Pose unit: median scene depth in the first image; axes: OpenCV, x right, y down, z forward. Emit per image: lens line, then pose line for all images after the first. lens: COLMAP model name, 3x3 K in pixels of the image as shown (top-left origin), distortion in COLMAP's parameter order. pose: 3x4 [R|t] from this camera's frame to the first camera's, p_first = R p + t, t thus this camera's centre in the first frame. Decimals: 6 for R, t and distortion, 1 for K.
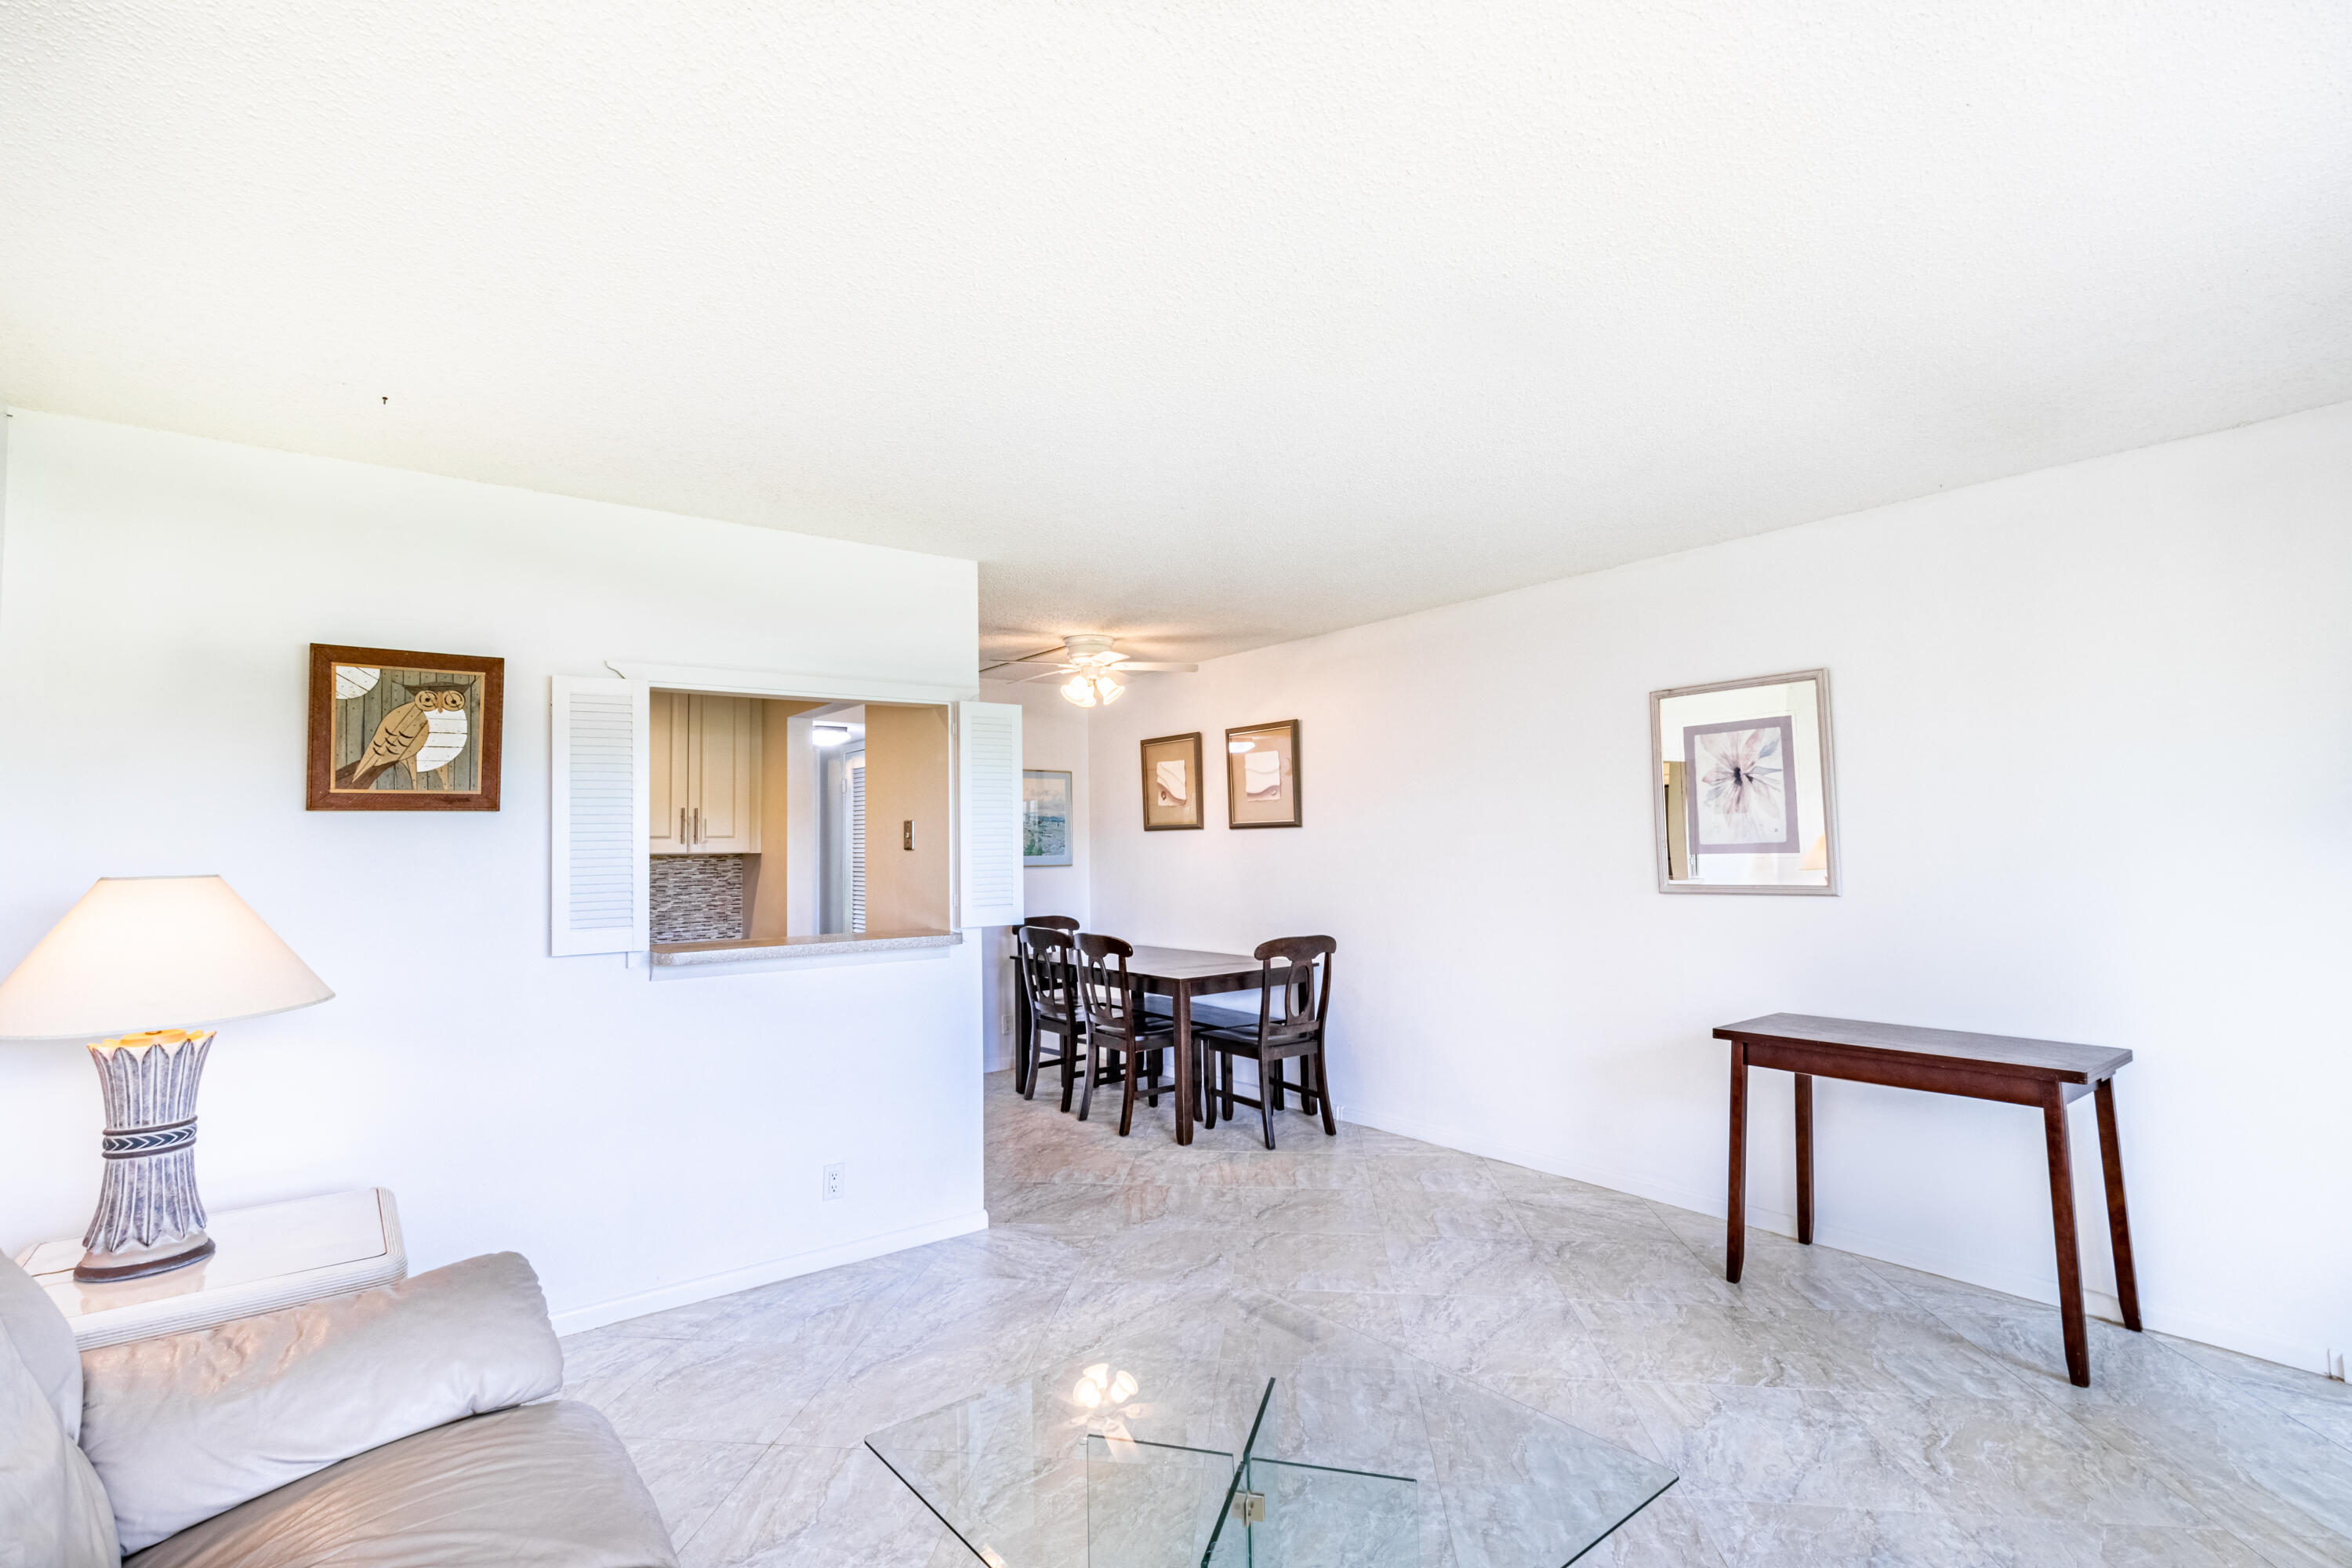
lens RADIAL K [[1089.4, 0, 1134.9], [0, 1089.4, 797.2], [0, 0, 1]] dist [0.019453, 0.000514]
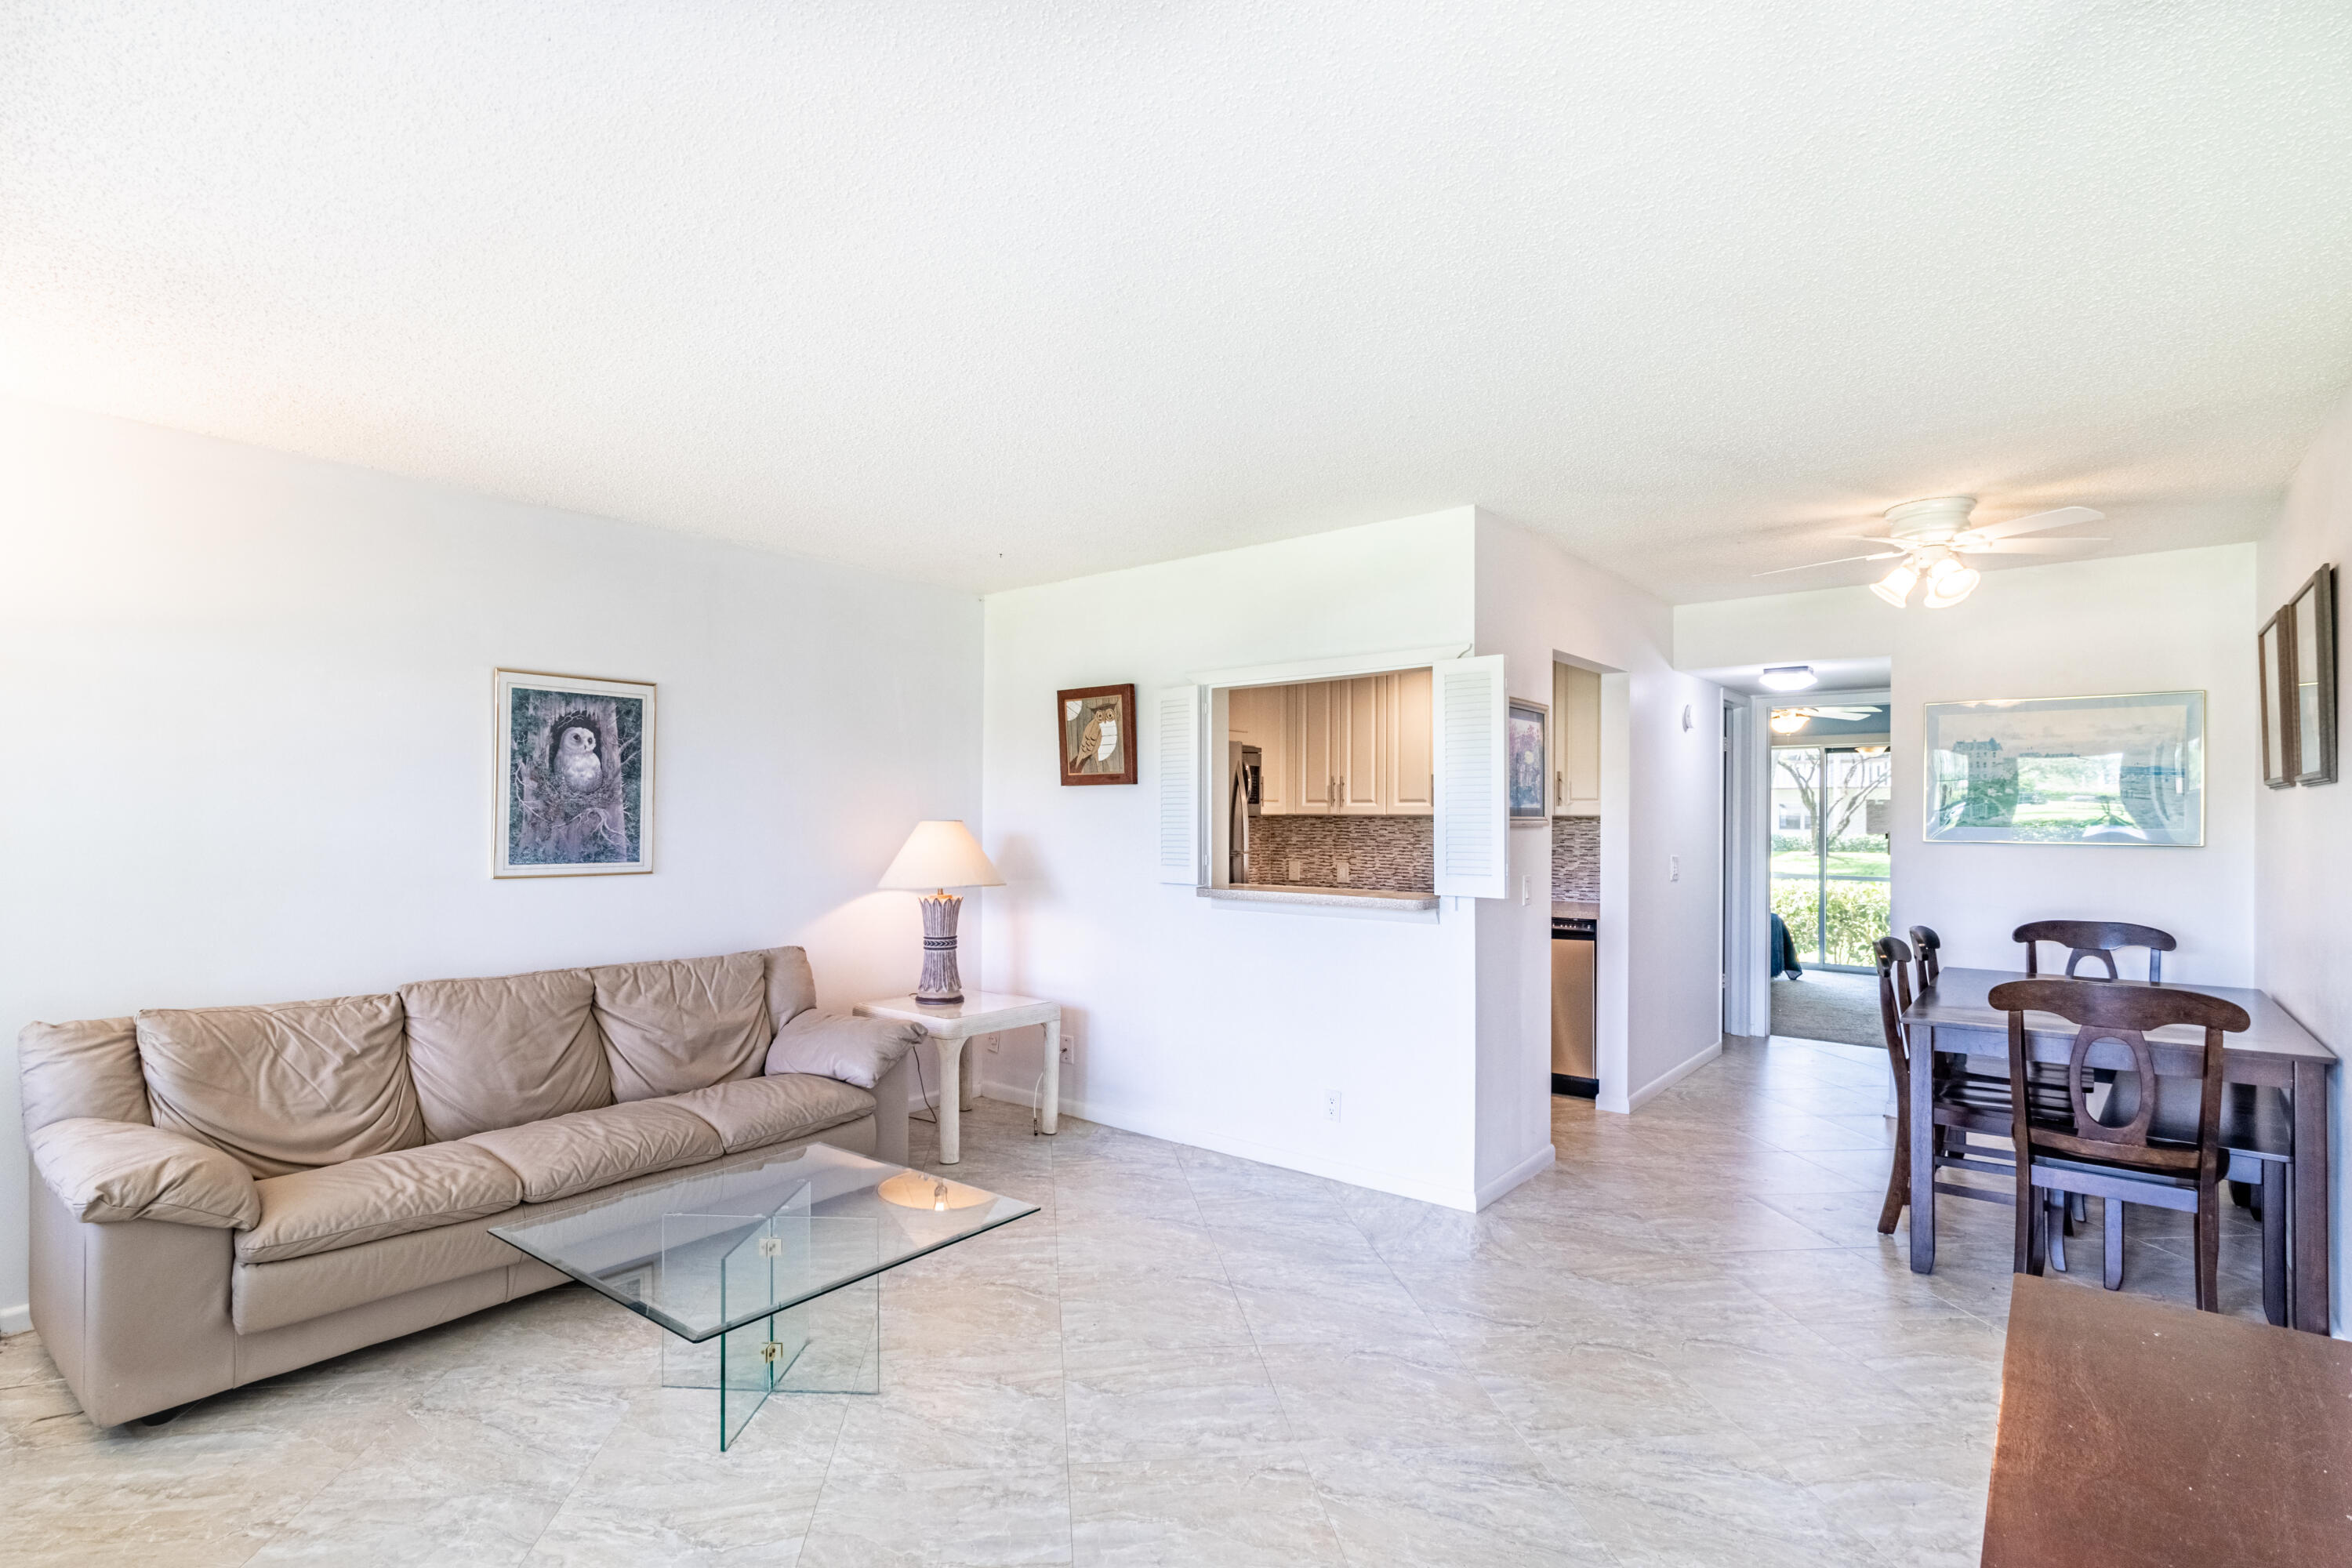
lens RADIAL K [[1140.5, 0, 1171.0], [0, 1140.5, 801.0], [0, 0, 1]] dist [0.002850, -0.000285]
pose [[0.248773, 0.007054, -0.968536, 0.922258], [0.034711, 0.999266, 0.016193, 0.011747], [0.967940, -0.037648, 0.248346, 0.617273]]
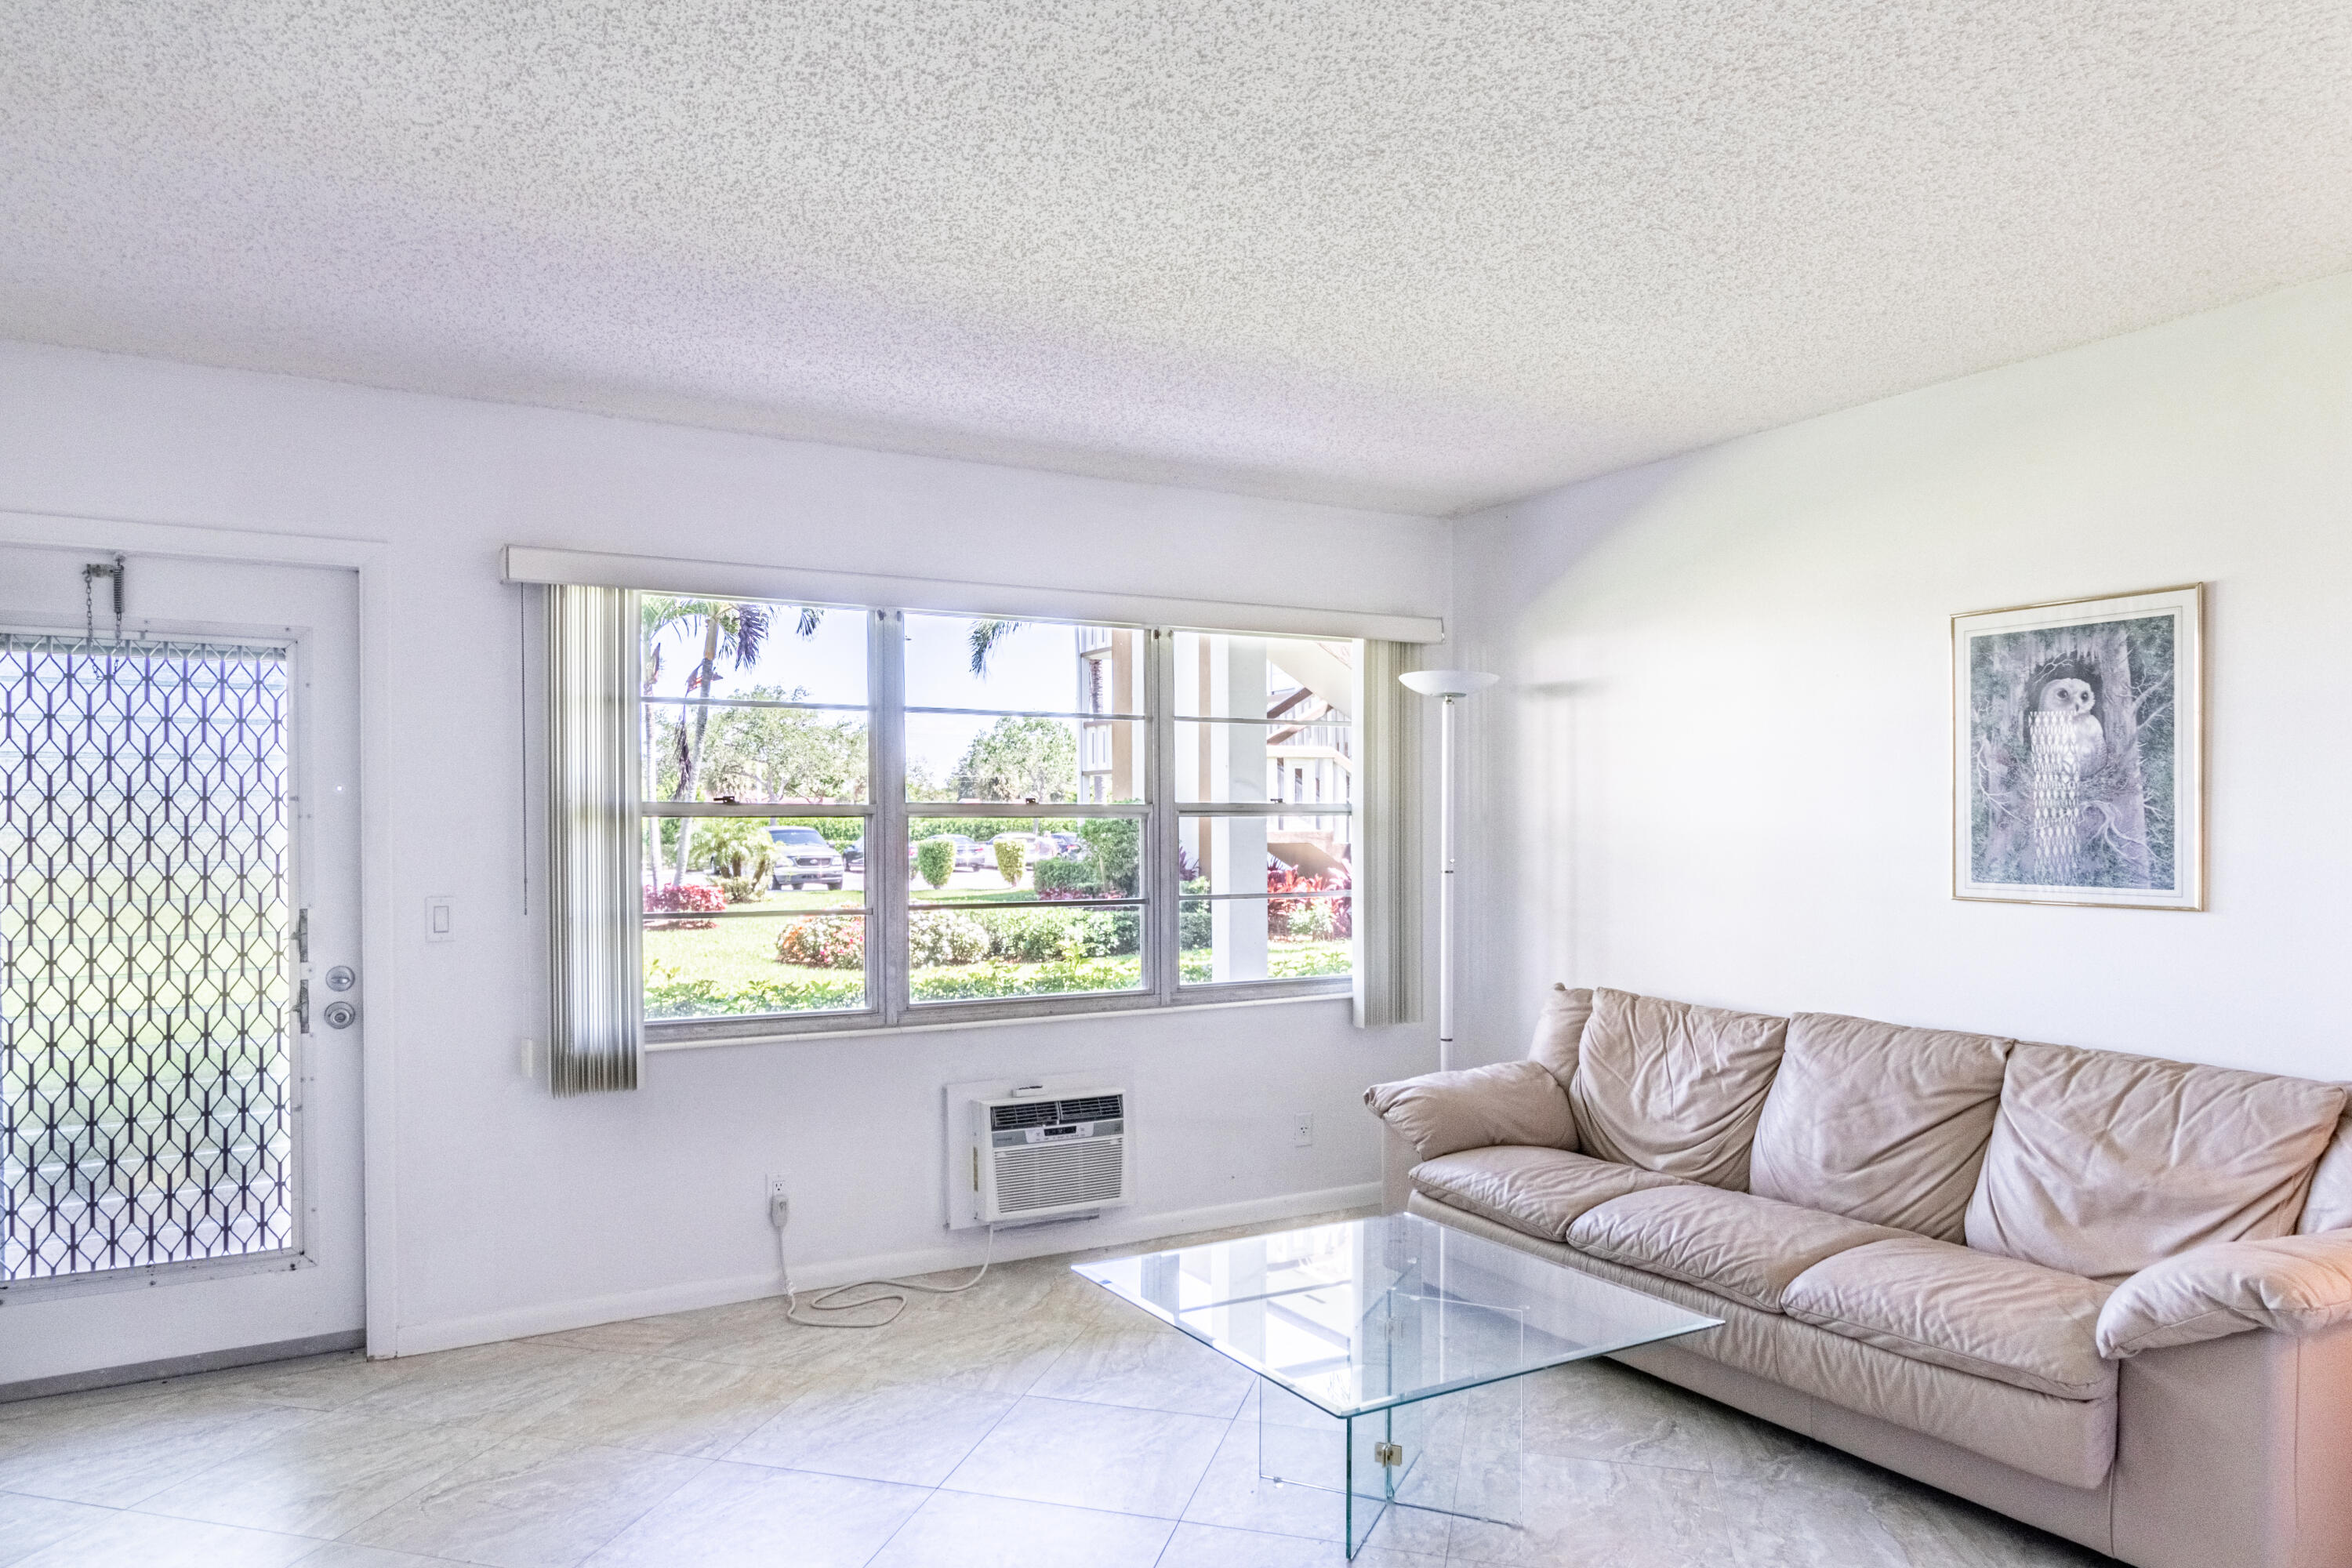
lens RADIAL K [[1465.8, 0, 1131.9], [0, 1465.8, 826.8], [0, 0, 1]] dist [-0.004638, -0.001101]
pose [[-0.989509, 0.020307, 0.143039, 0.099735], [0.013499, 0.998737, -0.048405, 0.074559], [-0.143842, -0.045966, -0.988533, 1.401818]]
